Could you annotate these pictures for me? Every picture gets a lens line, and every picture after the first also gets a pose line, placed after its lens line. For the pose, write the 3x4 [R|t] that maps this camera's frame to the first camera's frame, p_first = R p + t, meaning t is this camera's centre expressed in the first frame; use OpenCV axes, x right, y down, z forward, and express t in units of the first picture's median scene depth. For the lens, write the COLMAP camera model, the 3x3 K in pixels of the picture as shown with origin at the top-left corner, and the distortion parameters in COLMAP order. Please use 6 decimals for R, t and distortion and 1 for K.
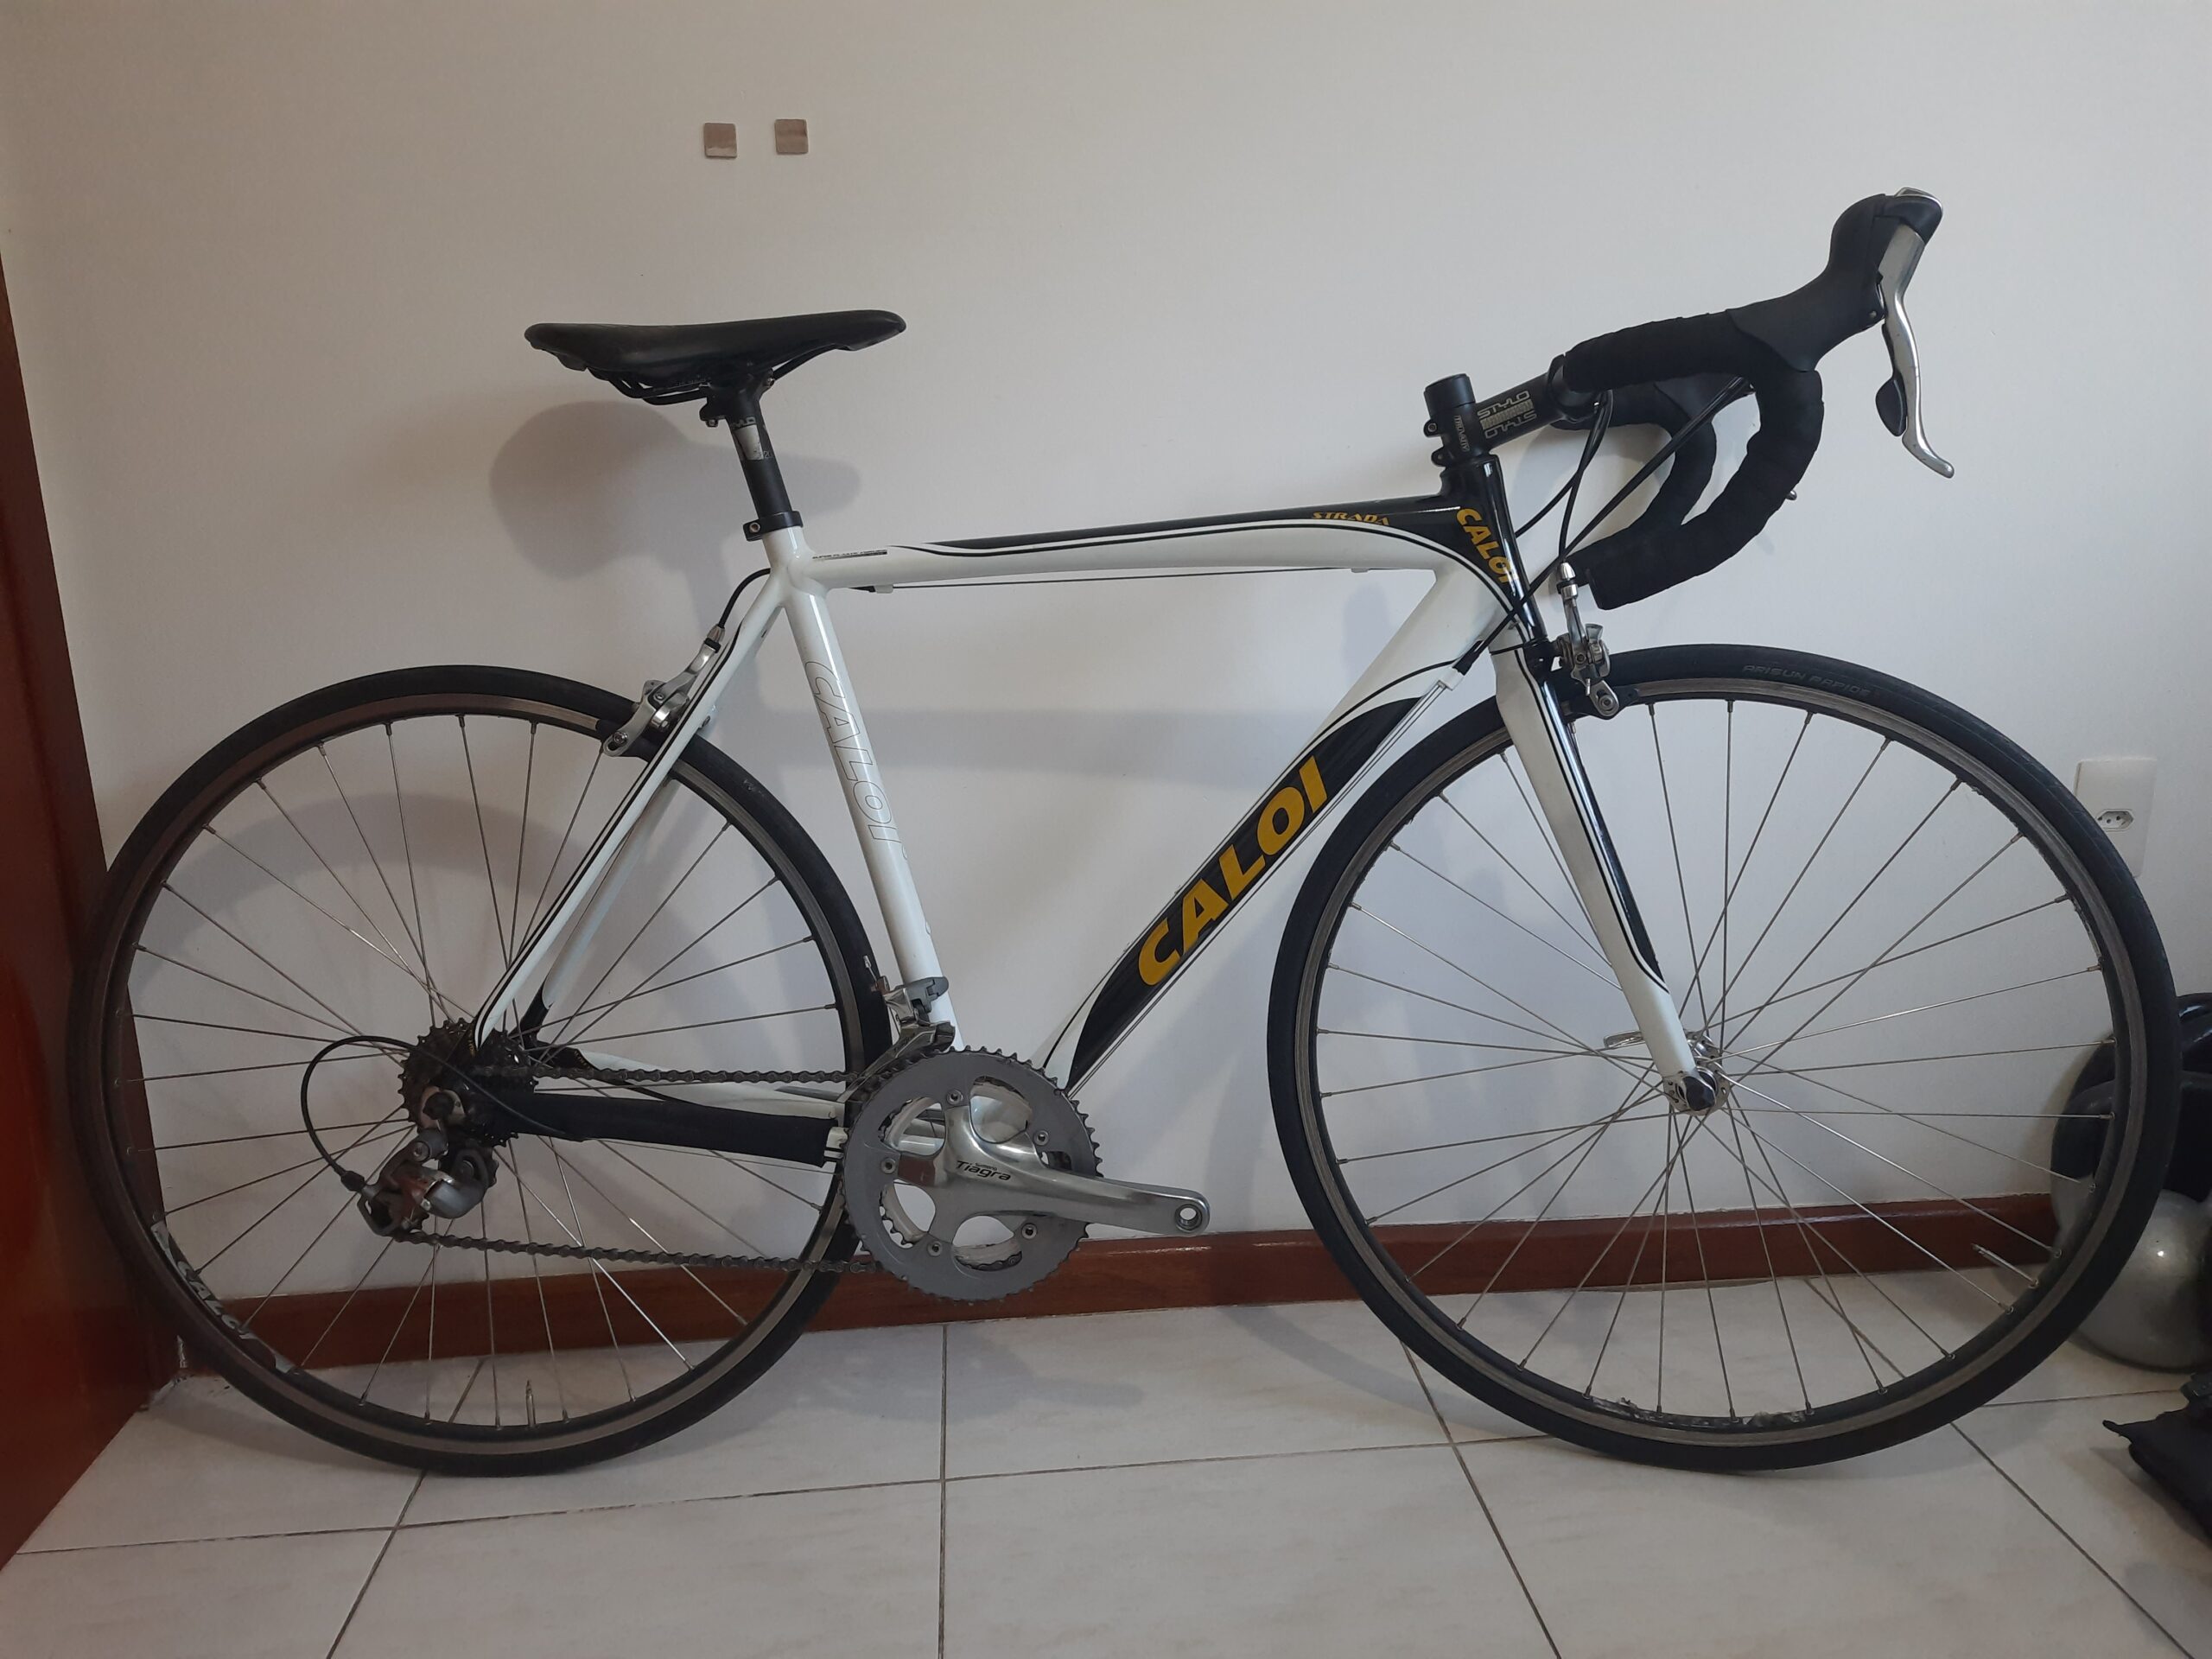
lens RADIAL K [[1549.1, 0, 1106.0], [0, 1549.1, 829.5], [0, 0, 1]] dist [0.004119, 0.000873]
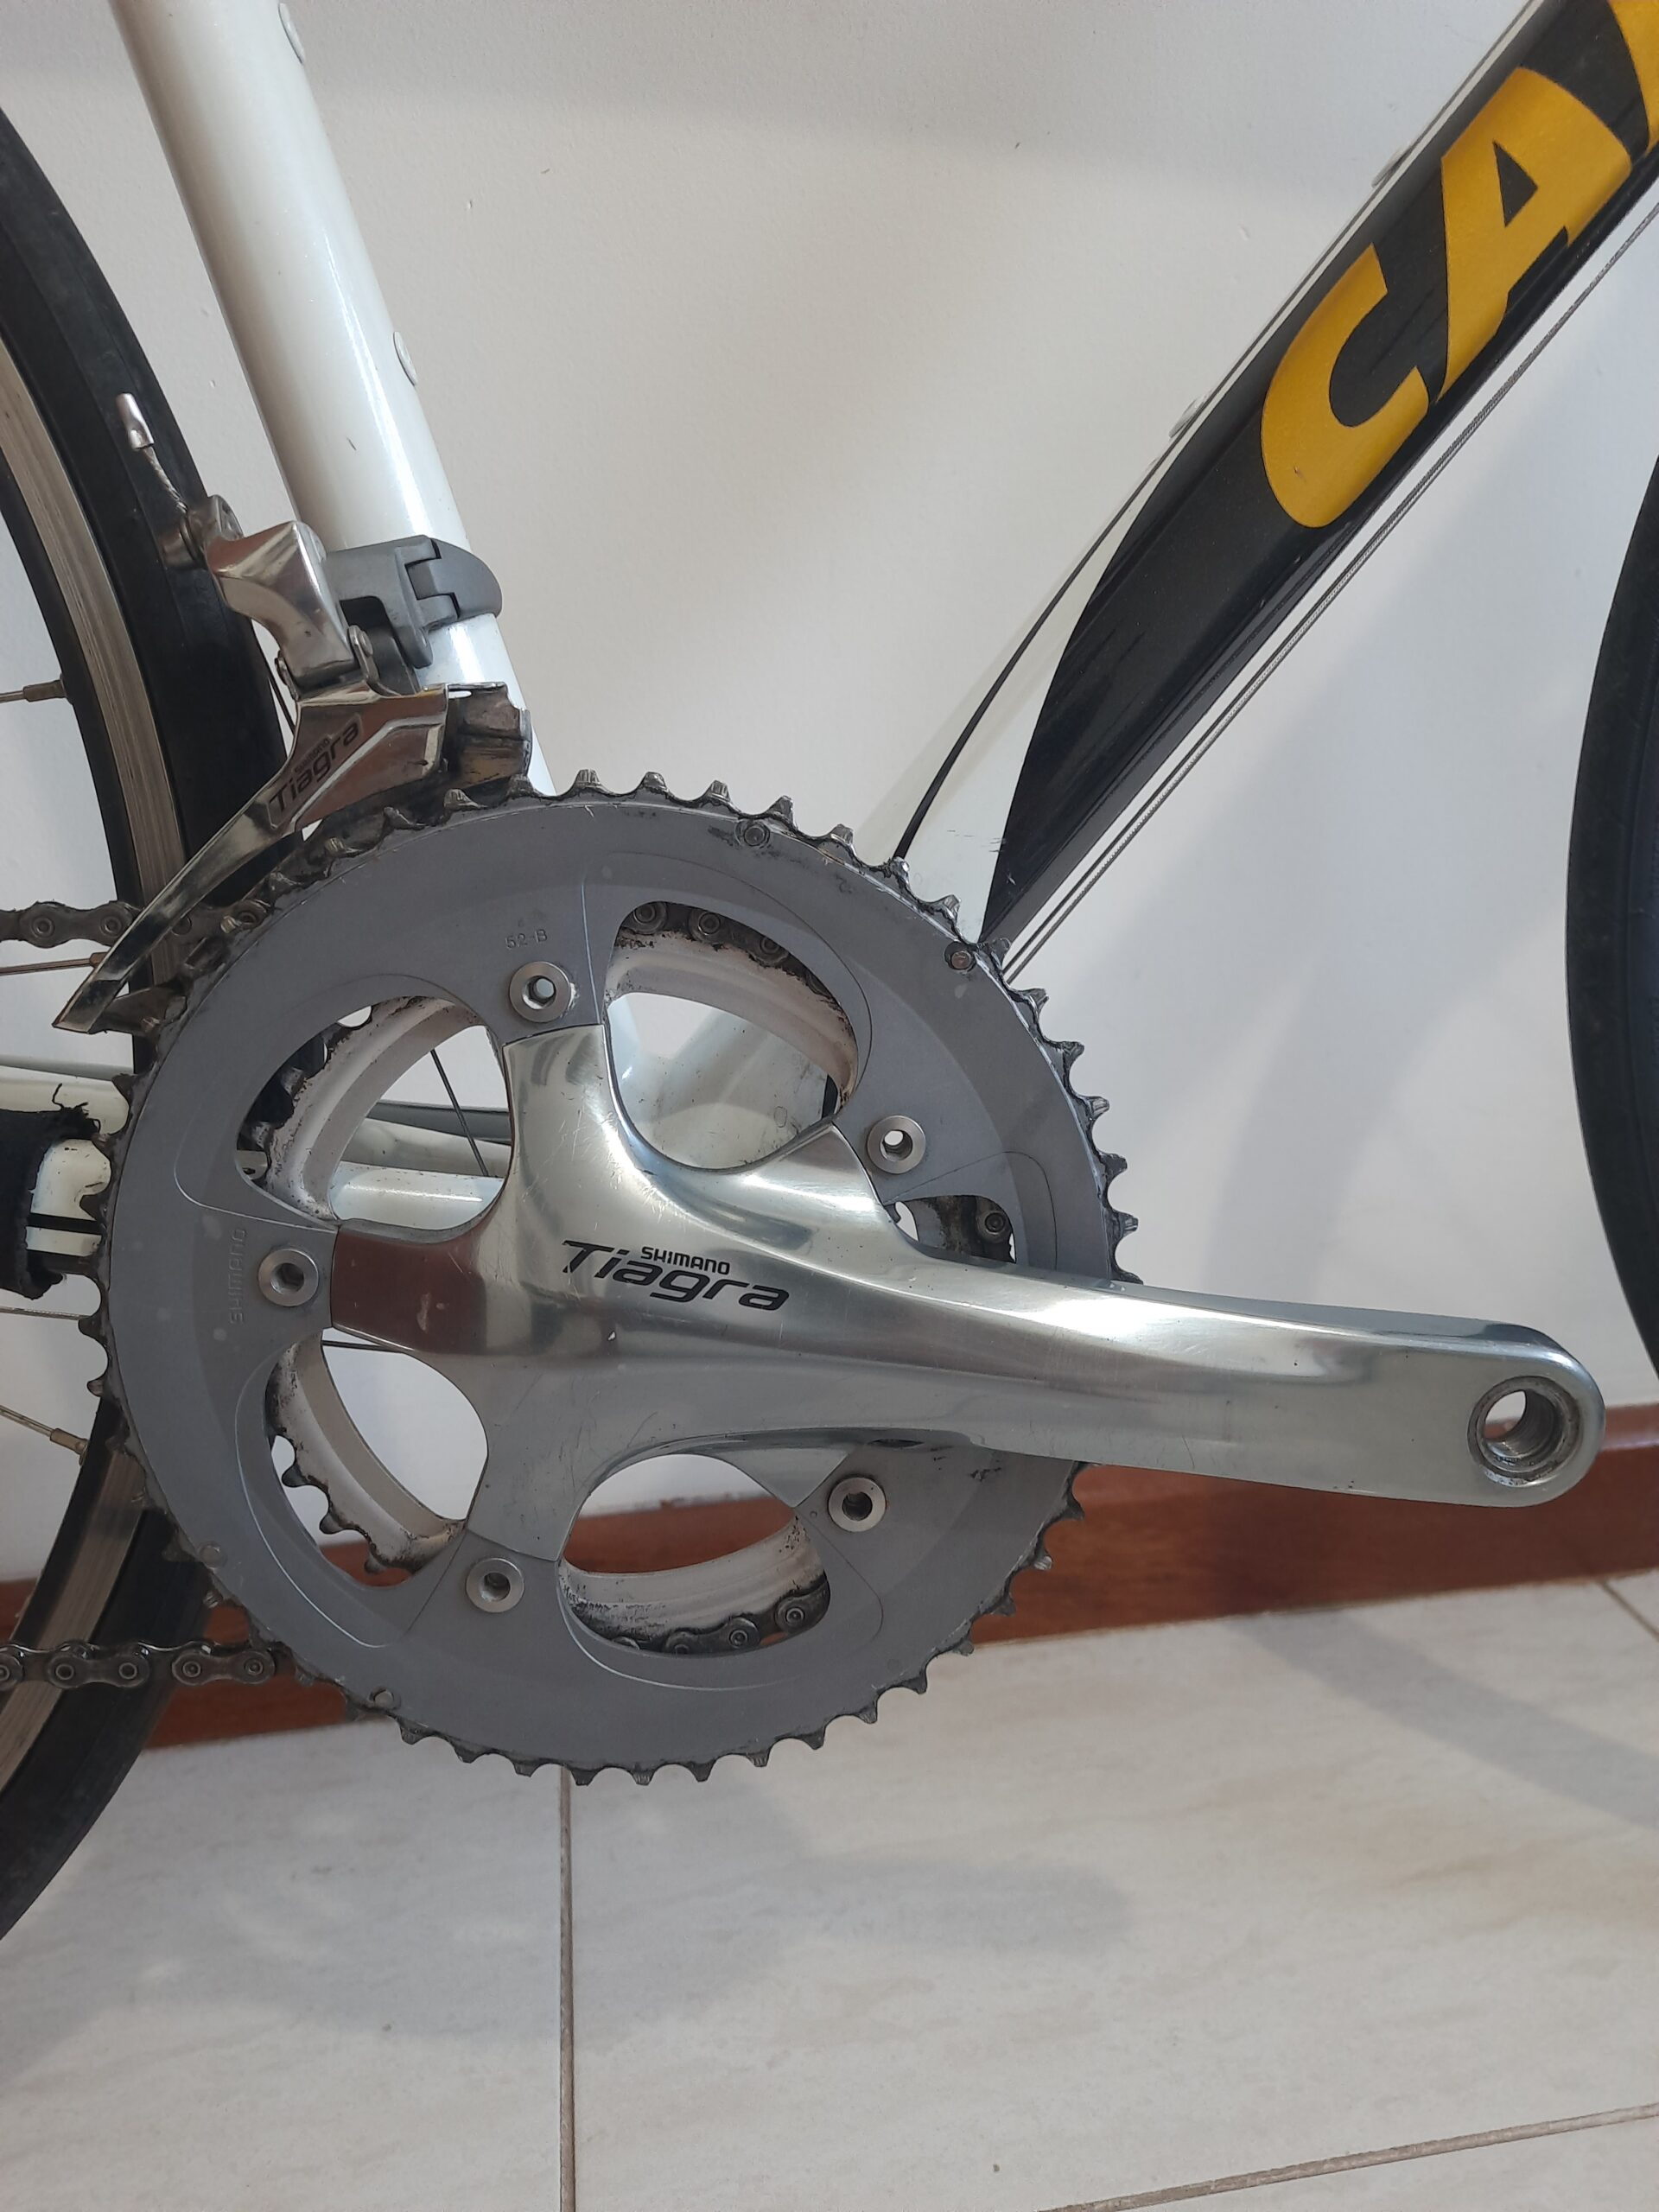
lens RADIAL K [[1549.1, 0, 829.8], [0, 1549.1, 1222.1], [0, 0, 1]] dist [0.004119, 0.000873]
pose [[0.997144, -0.036053, 0.066367, -0.069382], [0.027050, 0.990897, 0.131876, 0.176747], [-0.070517, -0.129704, 0.989042, 0.744203]]
